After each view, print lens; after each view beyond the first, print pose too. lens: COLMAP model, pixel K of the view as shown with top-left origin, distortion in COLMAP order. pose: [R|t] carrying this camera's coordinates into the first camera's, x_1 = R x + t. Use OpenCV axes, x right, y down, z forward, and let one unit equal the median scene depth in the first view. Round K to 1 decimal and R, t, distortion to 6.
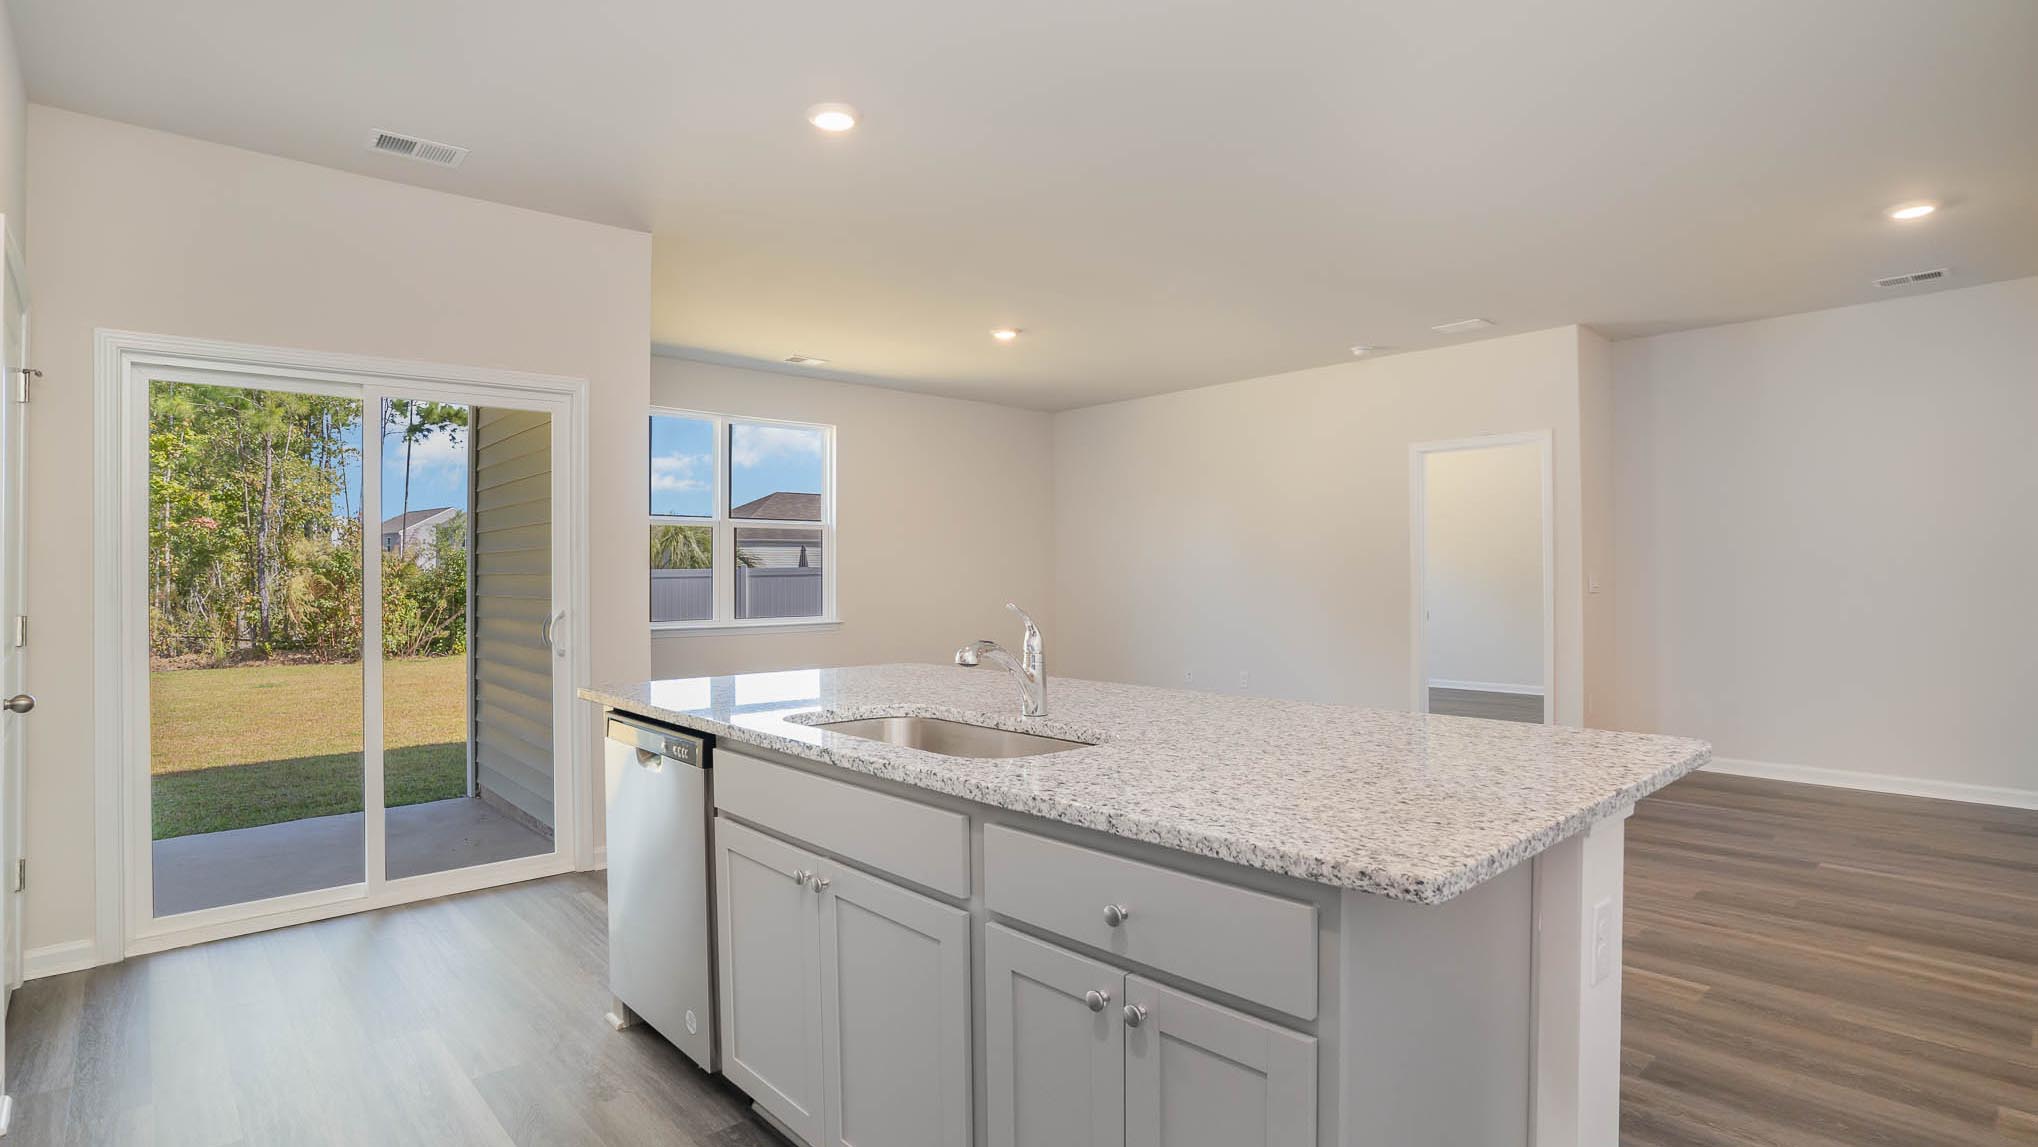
lens RADIAL K [[1017.2, 0, 1021.5], [0, 1017.2, 566.7], [0, 0, 1]] dist [-0.076313, 0.034320]
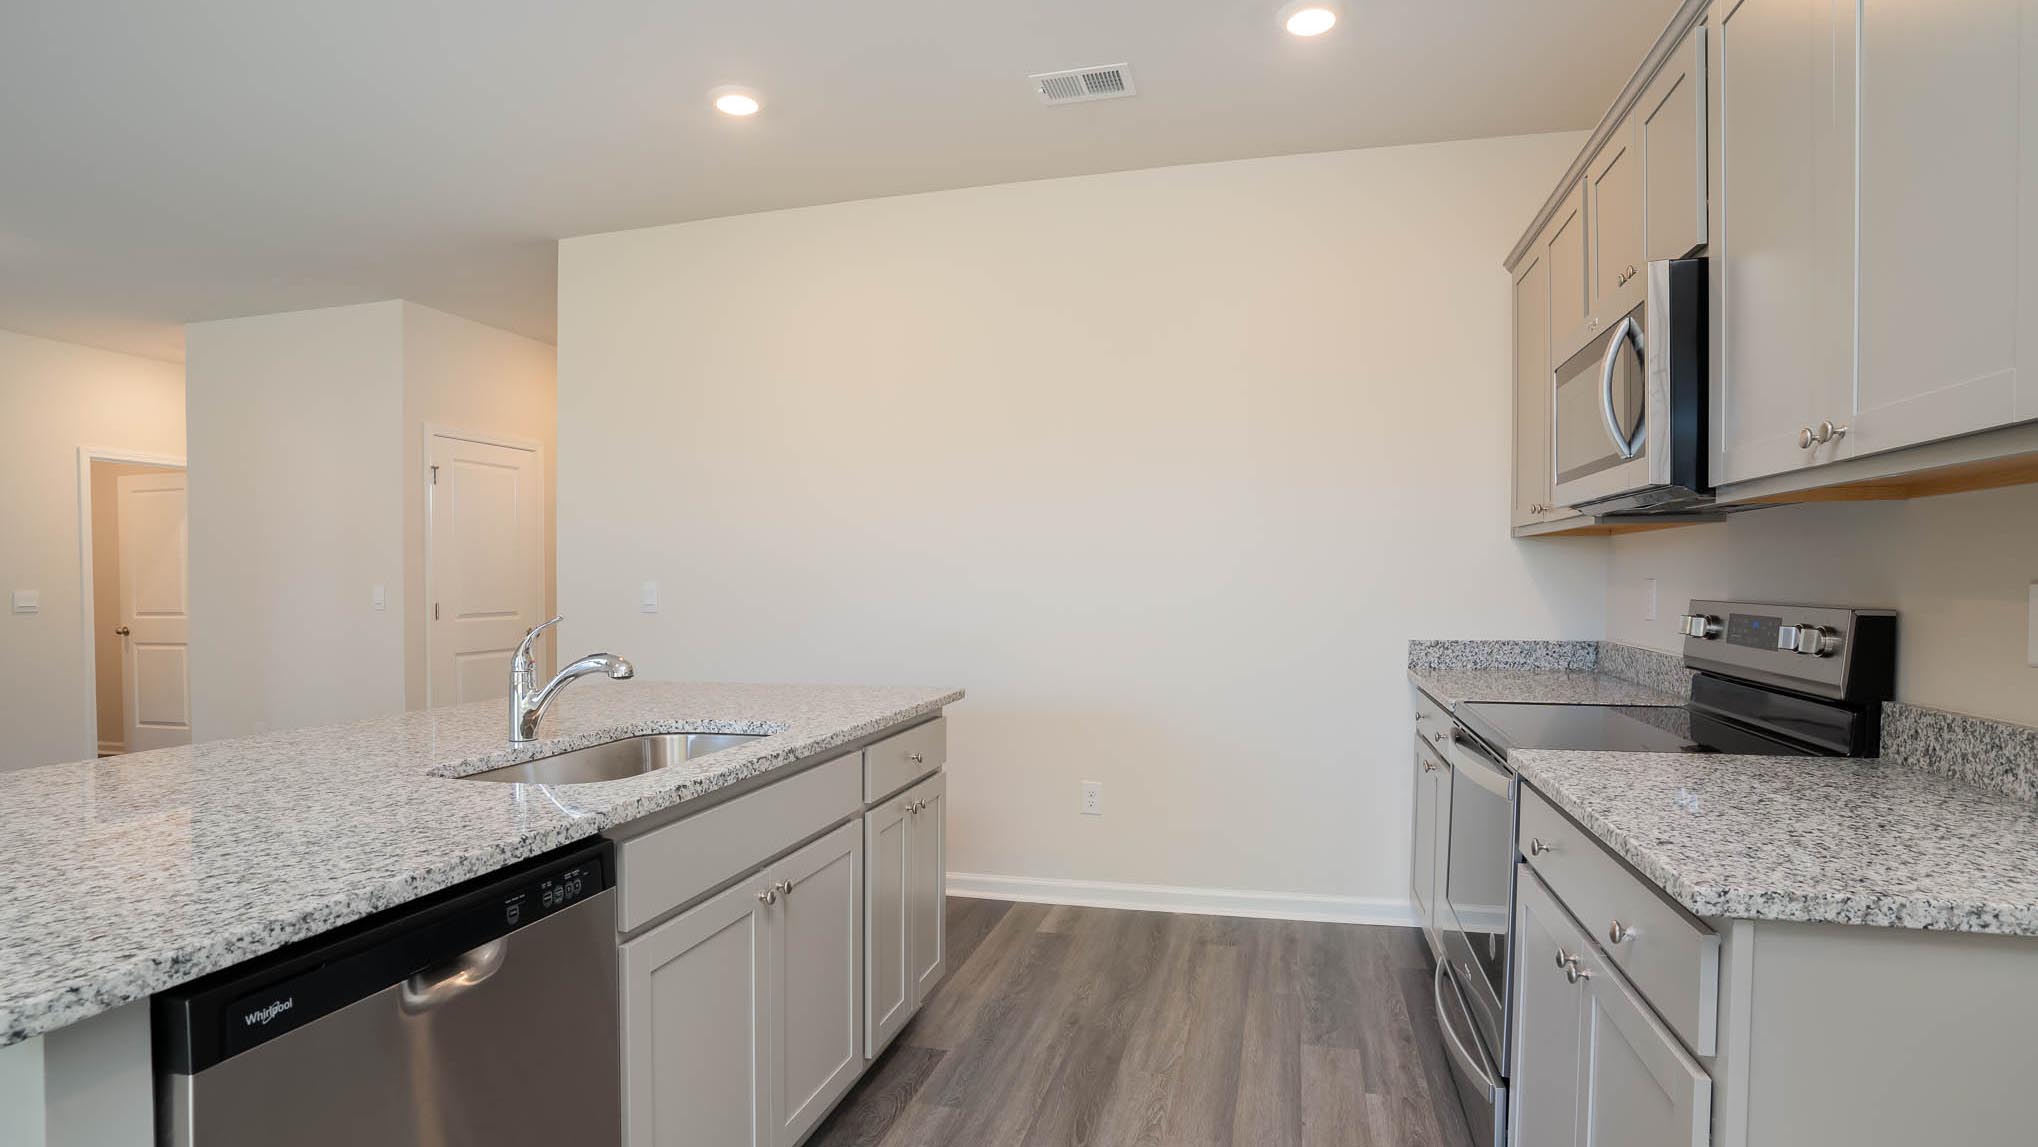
lens RADIAL K [[1040.7, 0, 1020.5], [0, 1040.7, 605.8], [0, 0, 1]] dist [-0.078364, 0.026393]
pose [[-0.545871, -0.003377, 0.837862, -0.825310], [0.008557, 0.999917, 0.009605, 0.015751], [-0.837825, 0.012413, -0.545797, 0.936014]]
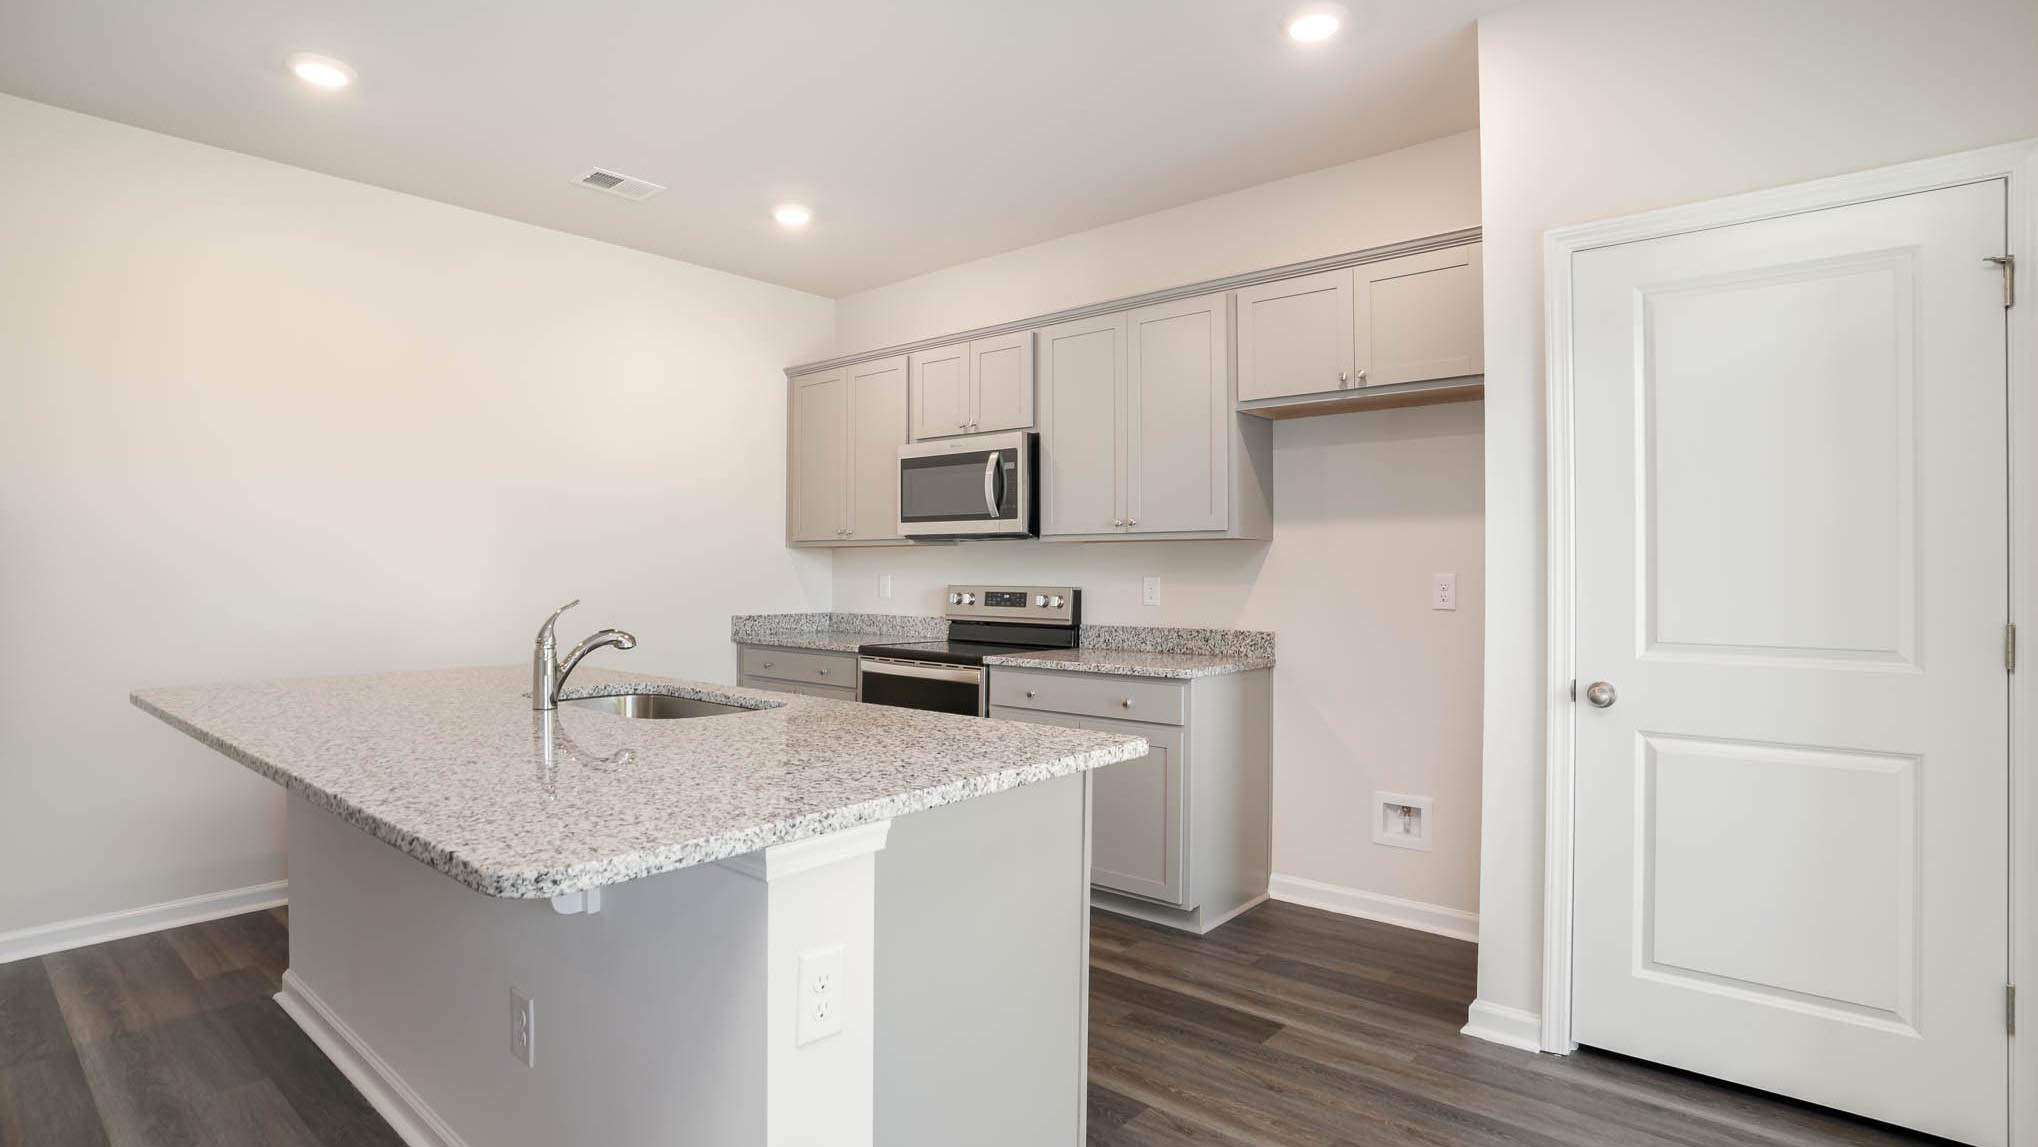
lens RADIAL K [[1017.2, 0, 1021.5], [0, 1017.2, 566.7], [0, 0, 1]] dist [-0.076313, 0.034320]
pose [[-0.993529, 0.010275, -0.113117, -0.310403], [0.011731, 0.999857, -0.012213, 0.014565], [0.112975, -0.013461, -0.993507, 1.730026]]
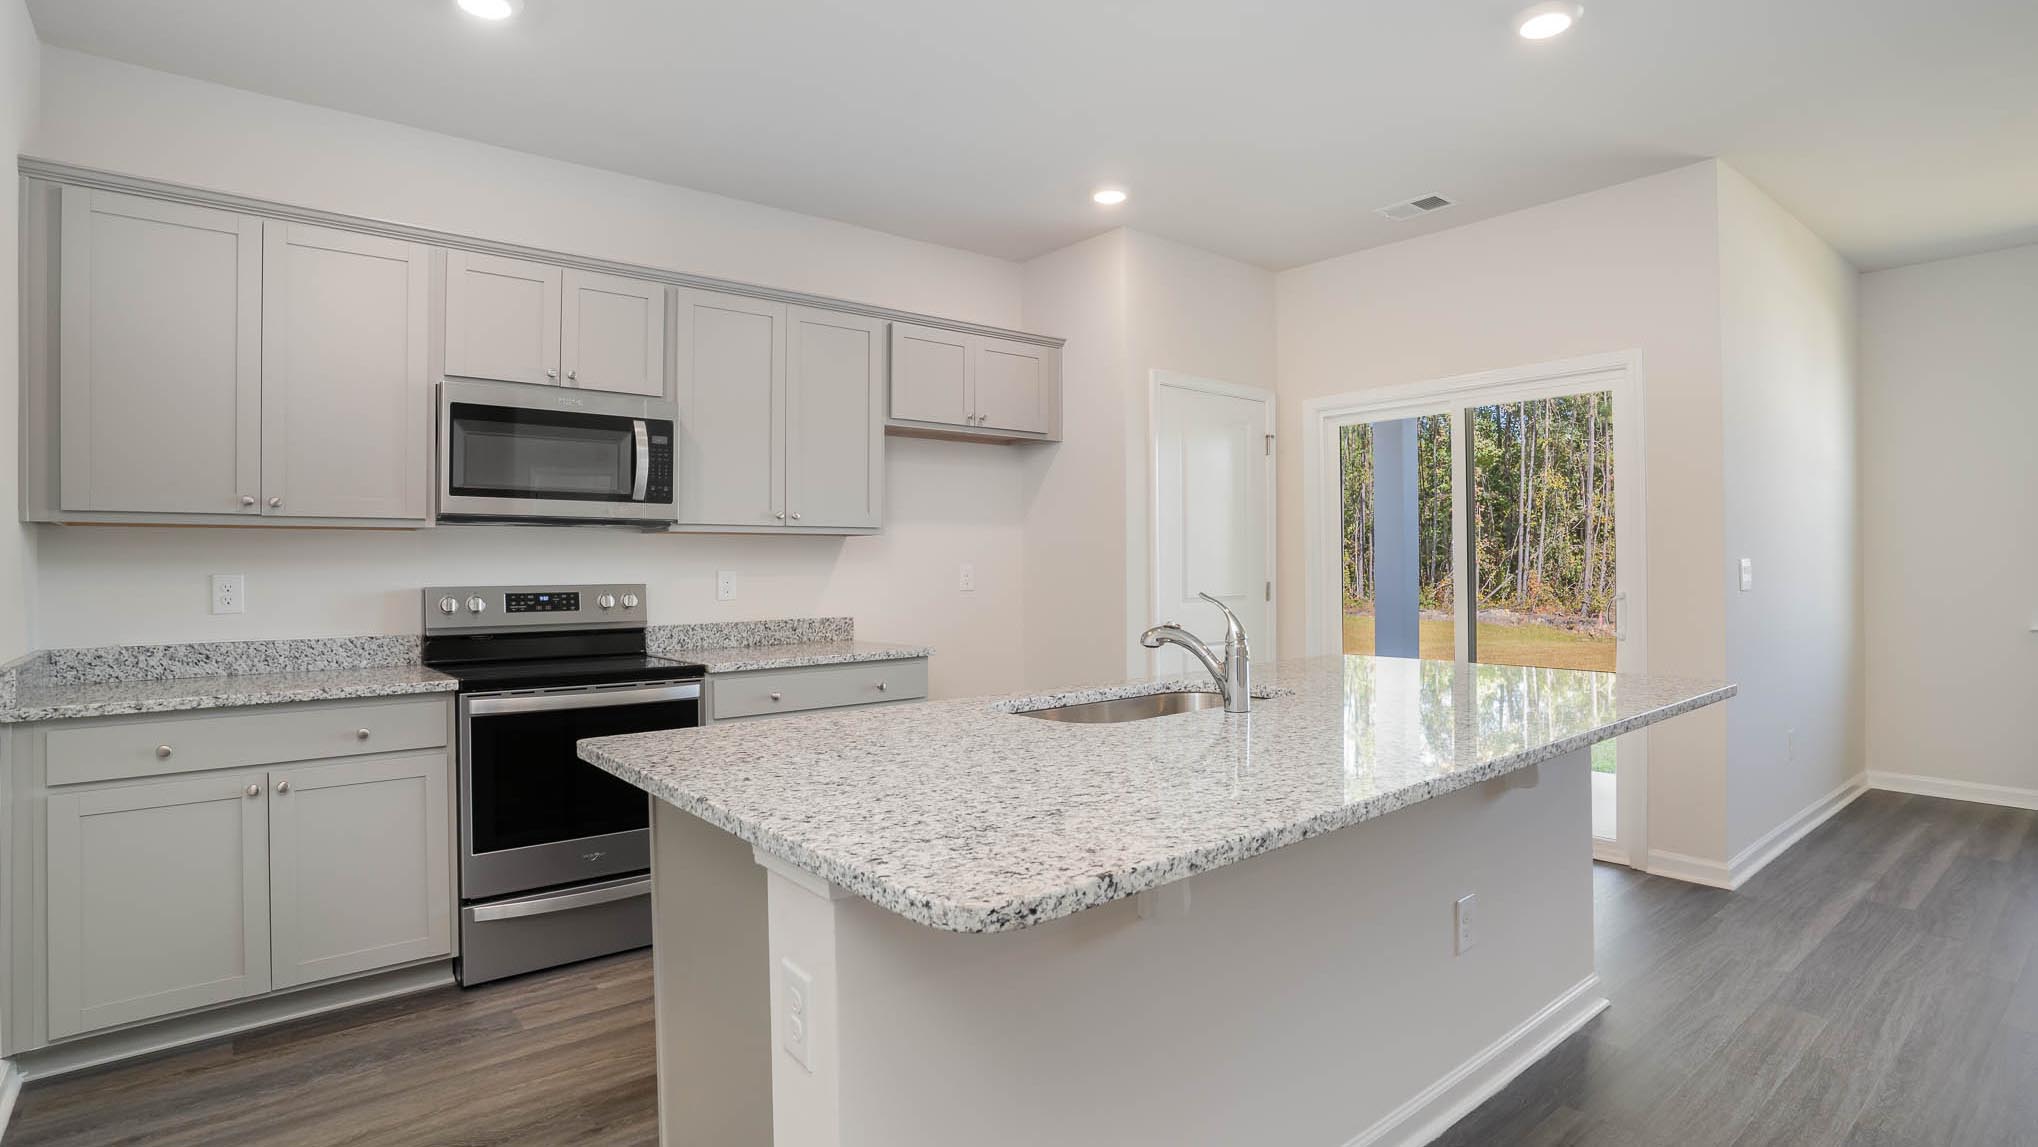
lens RADIAL K [[1017.2, 0, 1021.5], [0, 1017.2, 566.7], [0, 0, 1]] dist [-0.076313, 0.034320]
pose [[-0.043433, 0.015270, -0.998940, 0.809903], [0.015969, 0.999766, 0.014589, -0.007761], [0.998929, -0.015318, -0.043666, 0.705293]]
